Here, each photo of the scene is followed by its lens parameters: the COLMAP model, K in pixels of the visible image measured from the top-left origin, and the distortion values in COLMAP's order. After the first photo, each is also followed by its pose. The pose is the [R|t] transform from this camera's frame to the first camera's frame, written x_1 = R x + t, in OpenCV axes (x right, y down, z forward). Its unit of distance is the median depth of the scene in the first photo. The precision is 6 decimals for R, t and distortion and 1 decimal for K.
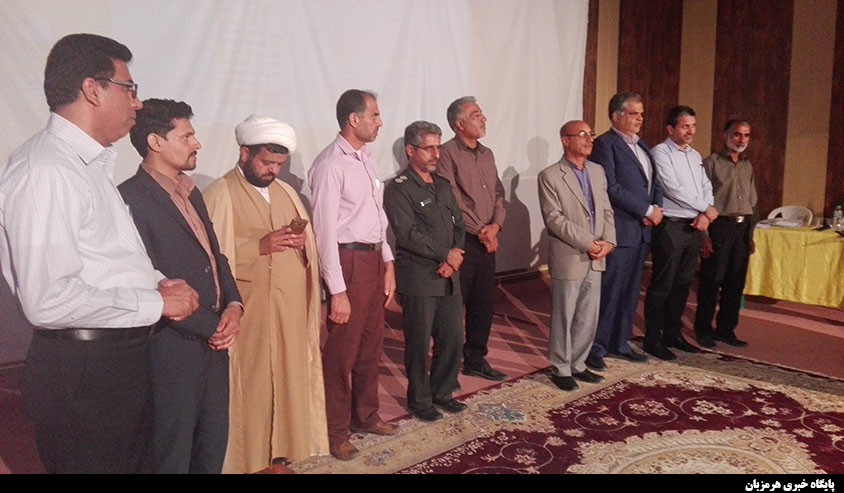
lens RADIAL K [[660.3, 0, 422.6], [0, 660.3, 253.5], [0, 0, 1]] dist [0.112301, -0.181702]
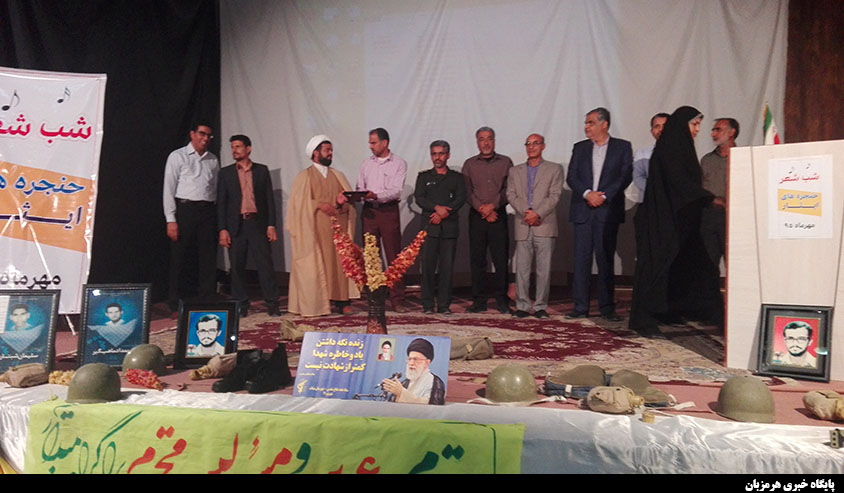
lens RADIAL K [[660.3, 0, 426.7], [0, 660.3, 242.0], [0, 0, 1]] dist [0.112301, -0.181702]
pose [[0.609185, 0.016356, -0.792859, 1.214772], [-0.131634, 0.988003, -0.080758, 0.183652], [0.782027, 0.153564, 0.604030, -0.039389]]
